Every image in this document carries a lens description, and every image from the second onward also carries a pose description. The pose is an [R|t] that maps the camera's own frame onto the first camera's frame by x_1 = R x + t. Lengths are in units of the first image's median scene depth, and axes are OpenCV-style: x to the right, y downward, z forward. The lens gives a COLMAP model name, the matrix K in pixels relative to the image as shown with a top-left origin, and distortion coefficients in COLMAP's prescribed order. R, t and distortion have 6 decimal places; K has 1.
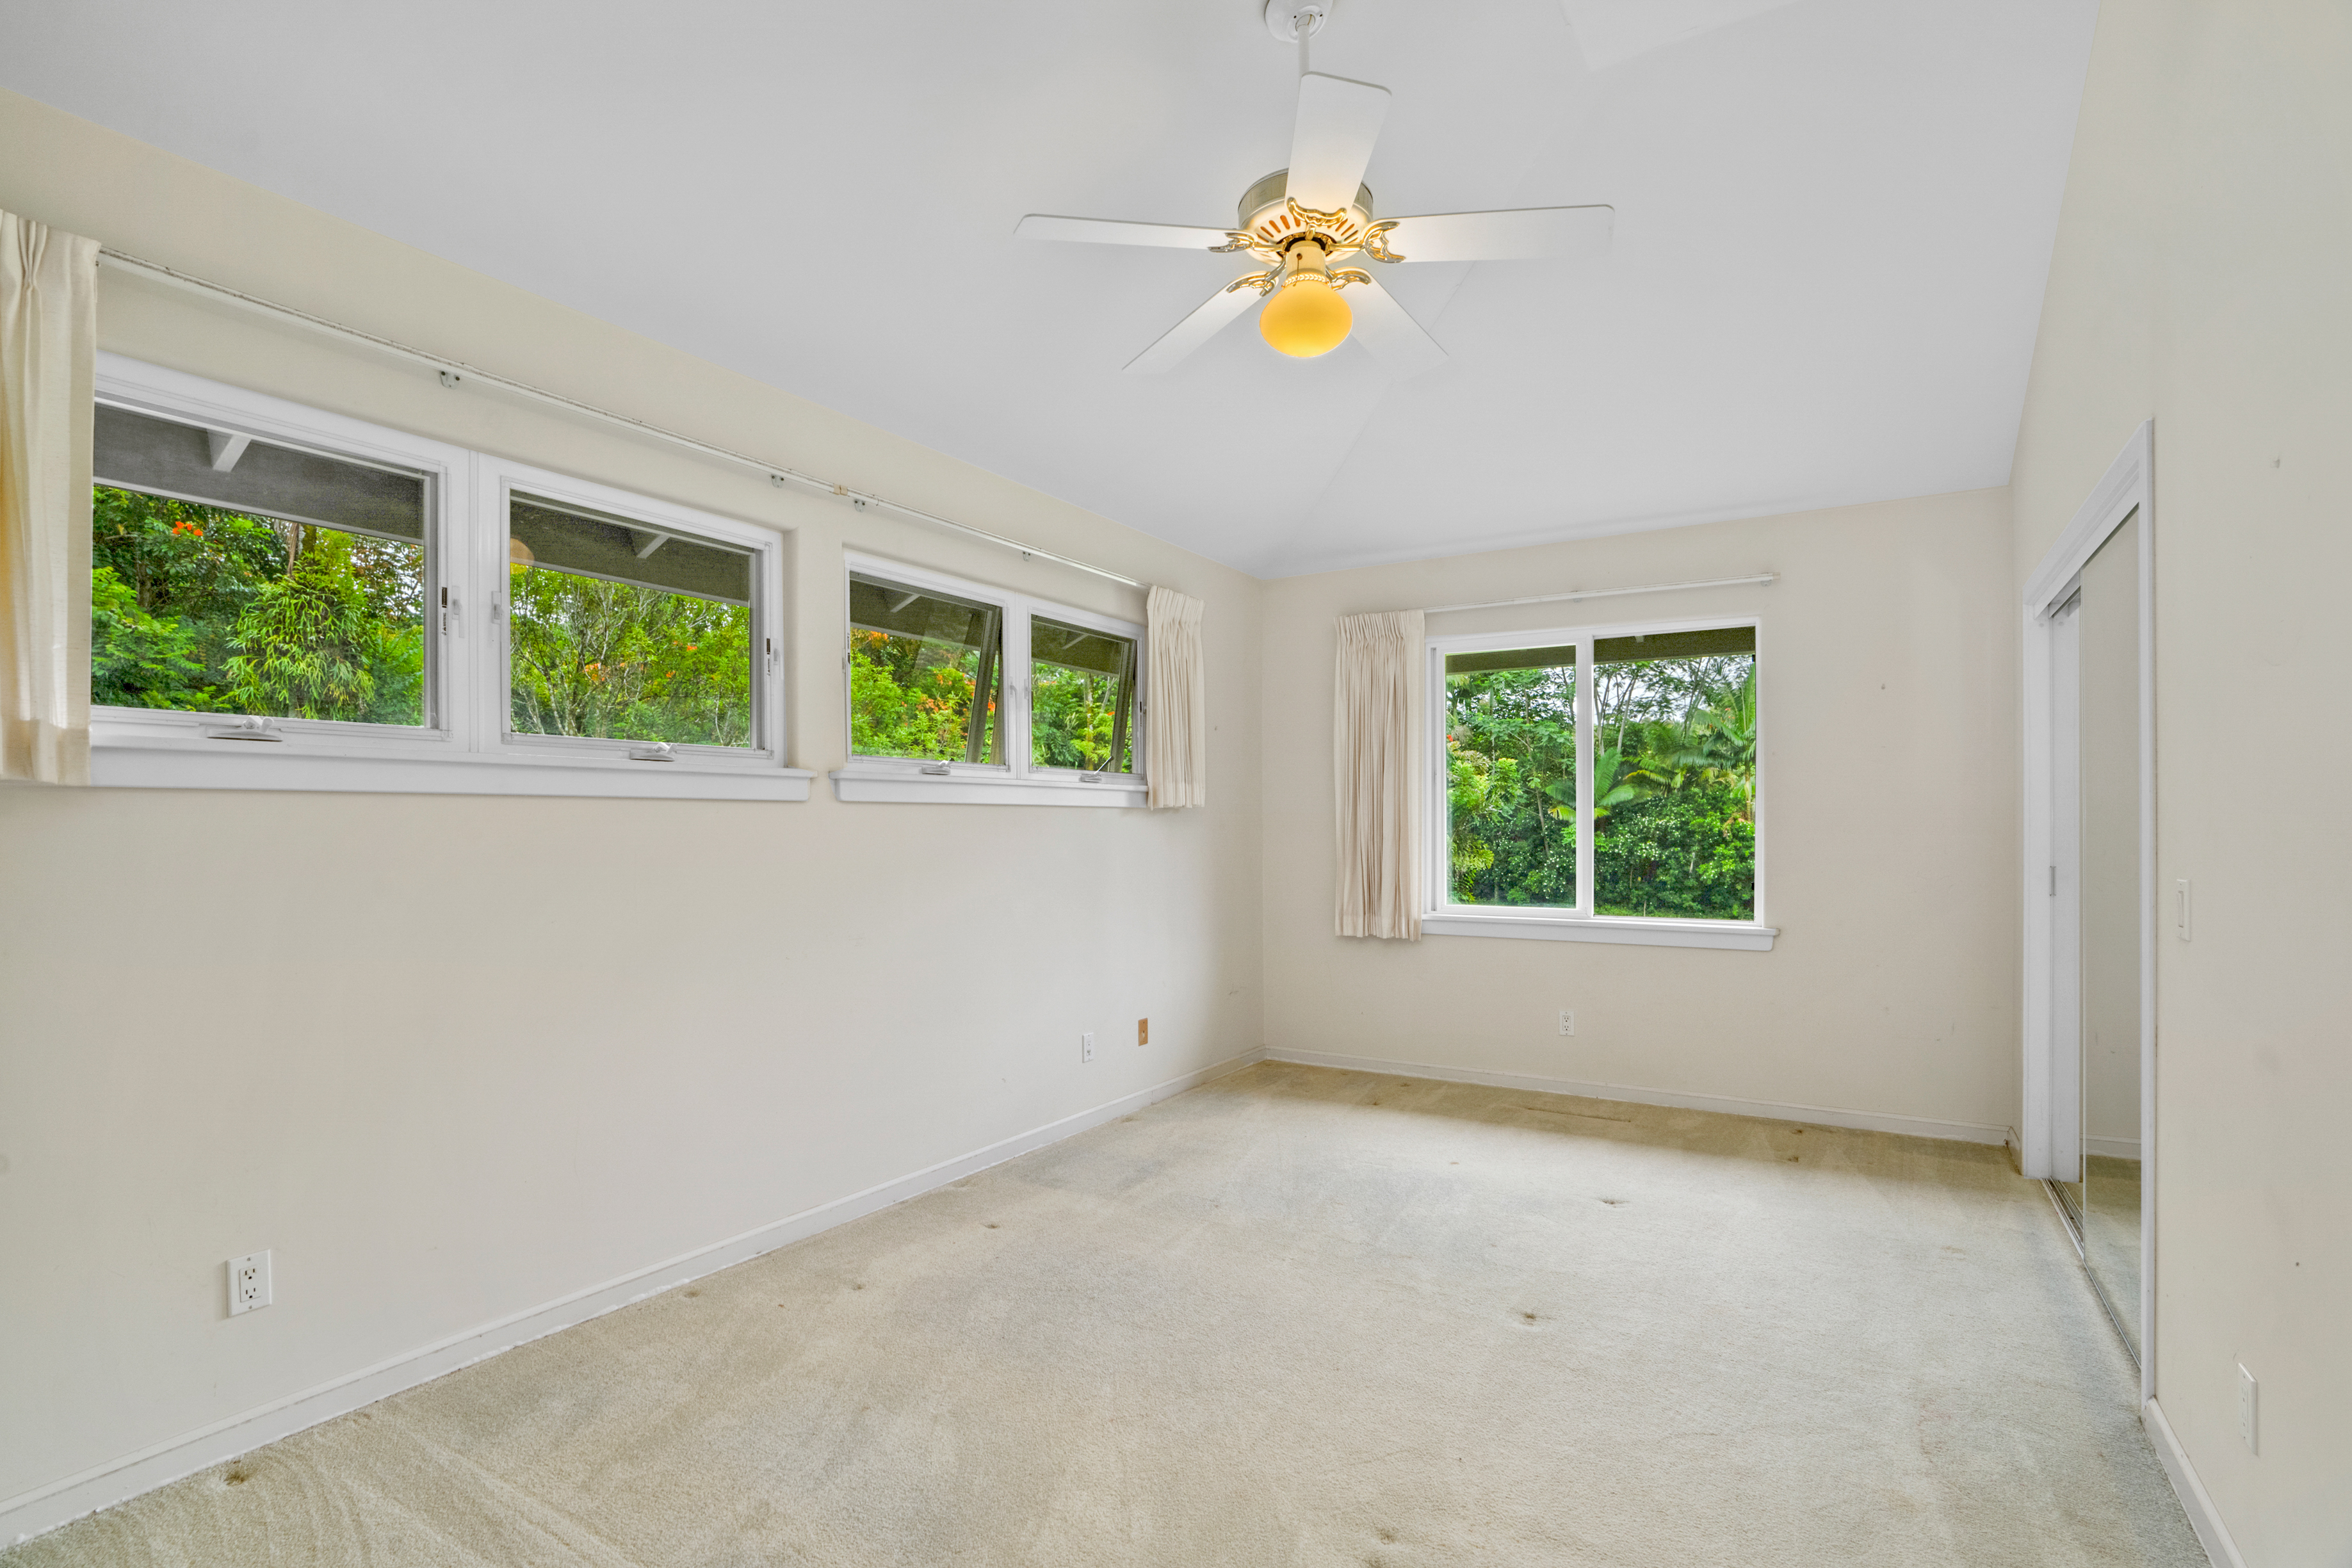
lens RADIAL K [[1098.3, 0, 1175.8], [0, 1098.3, 813.5], [0, 0, 1]] dist [-0.078636, 0.031308]
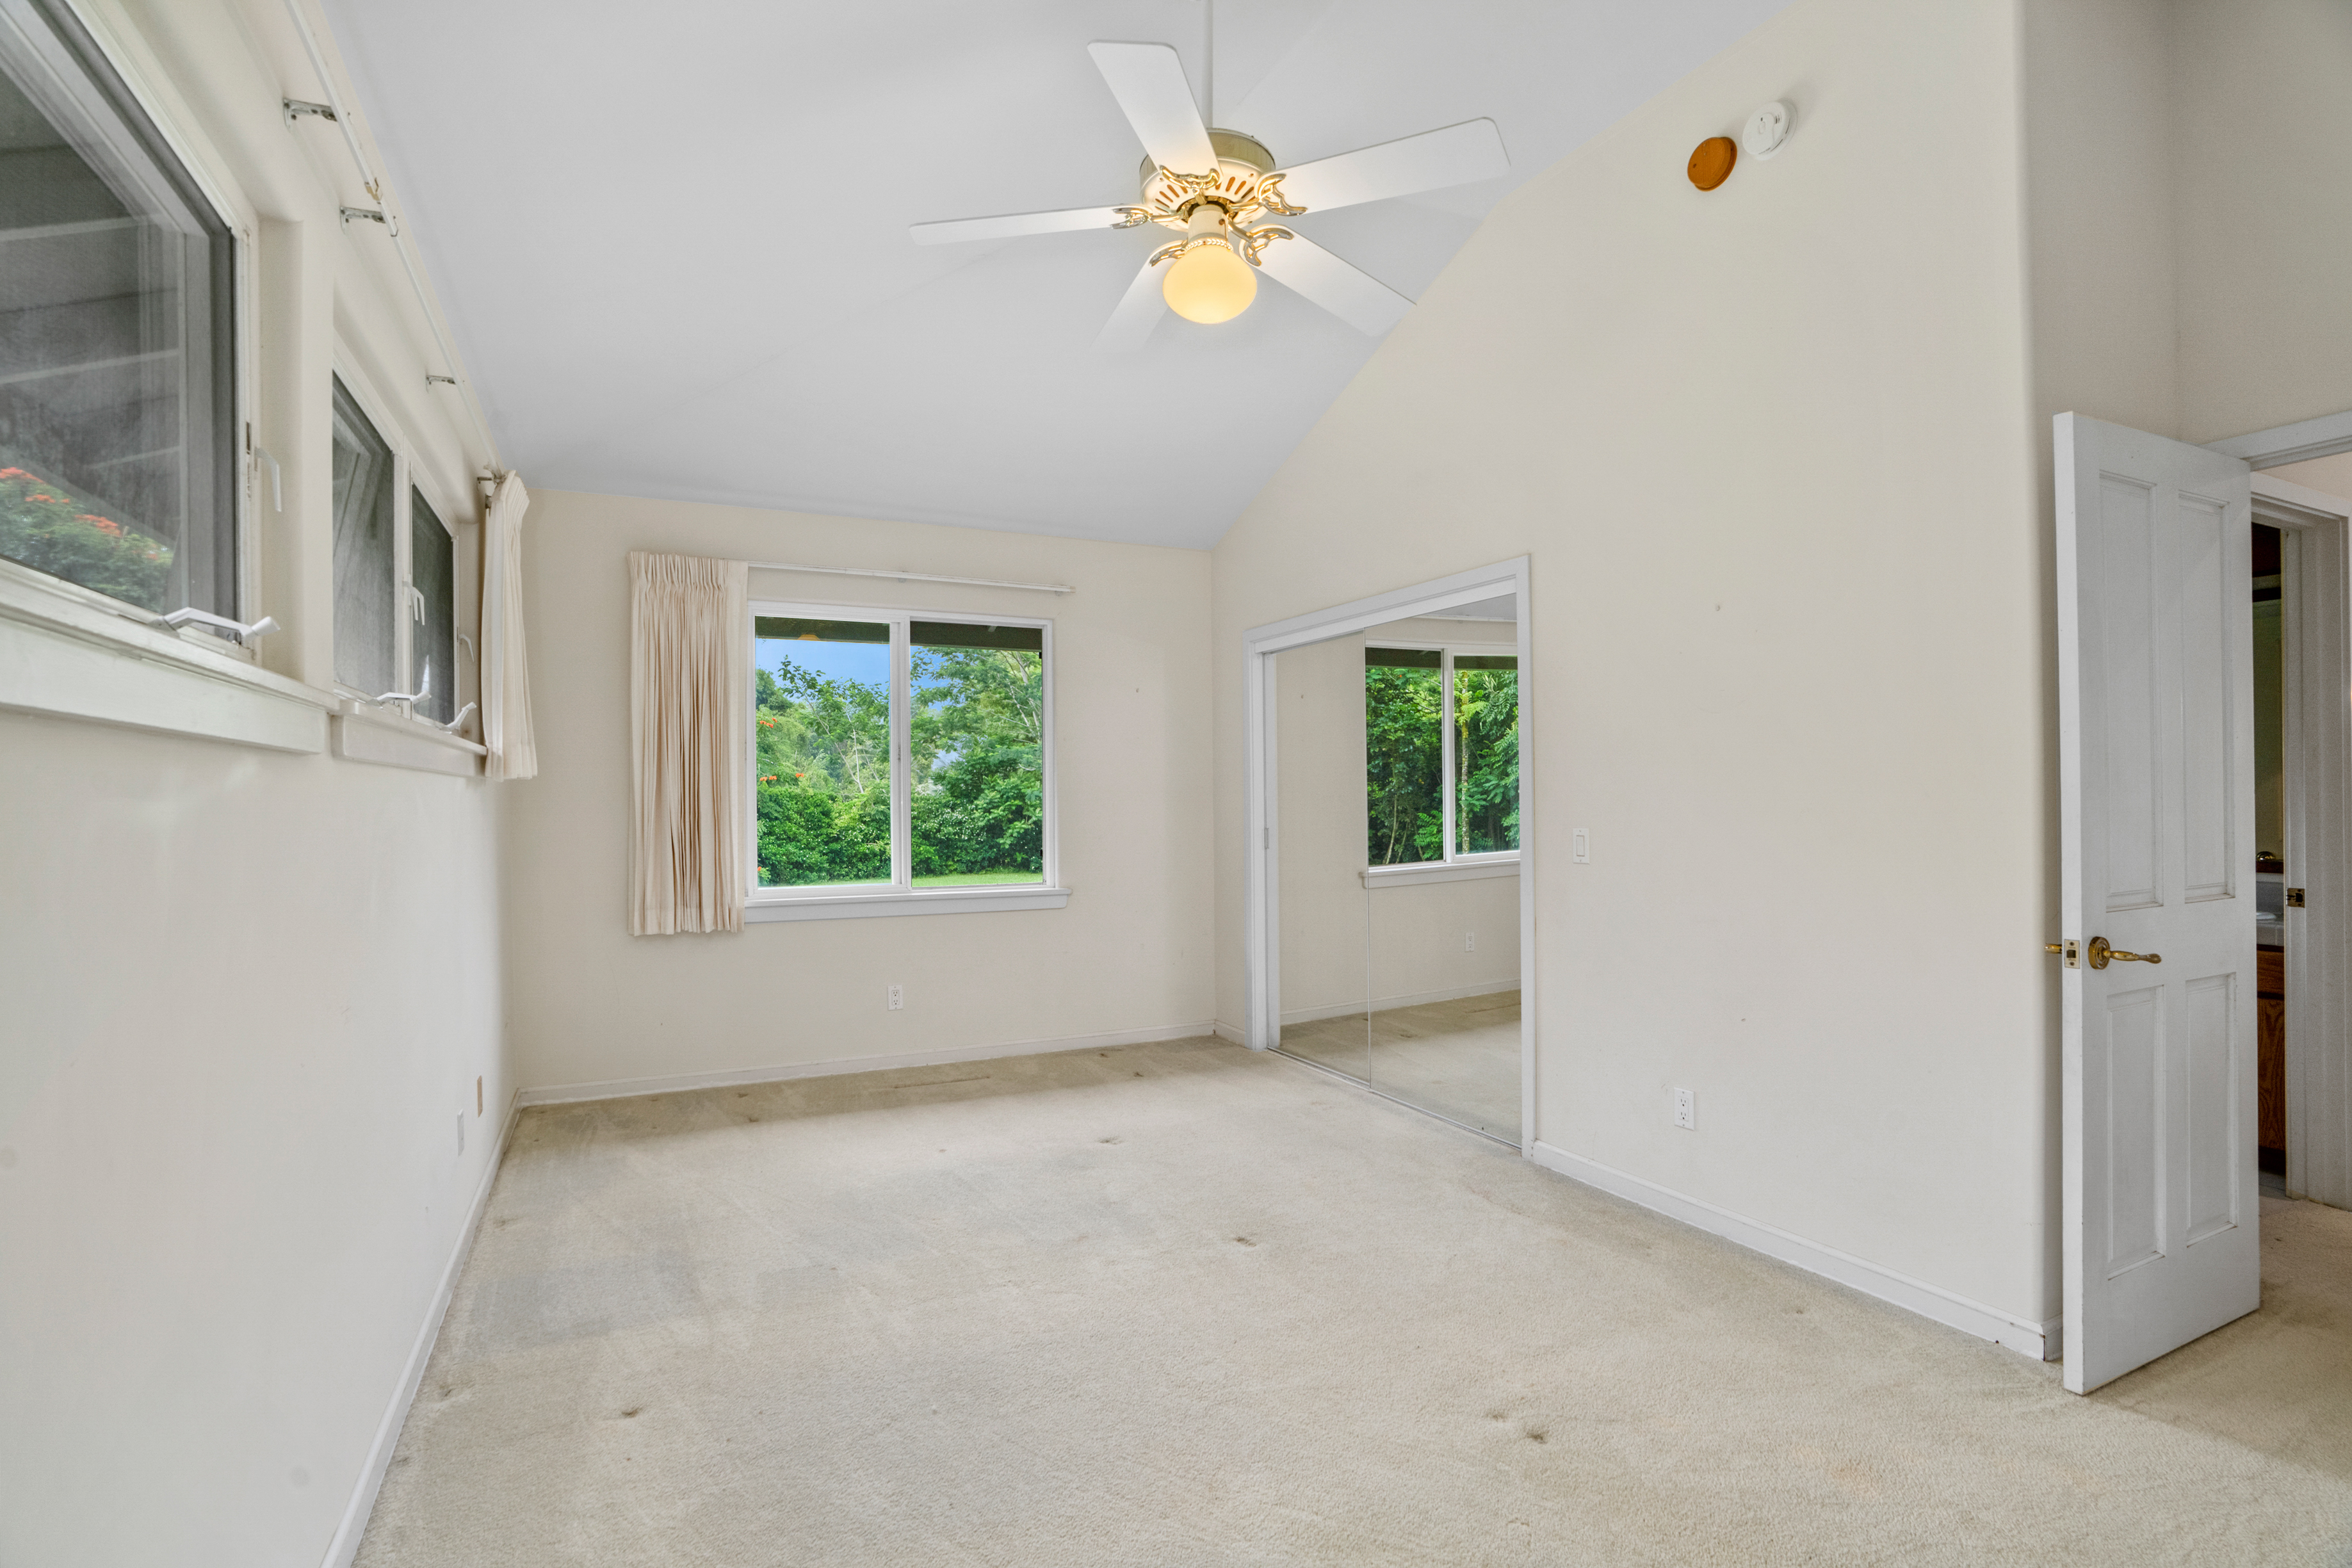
lens RADIAL K [[1078.3, 0, 1176.0], [0, 1078.3, 784.0], [0, 0, 1]] dist [-0.072622, 0.029596]
pose [[0.528905, 0.009857, 0.848624, -0.367889], [-0.004057, 0.999950, -0.009086, 0.002941], [-0.848671, 0.001362, 0.528919, 0.266196]]
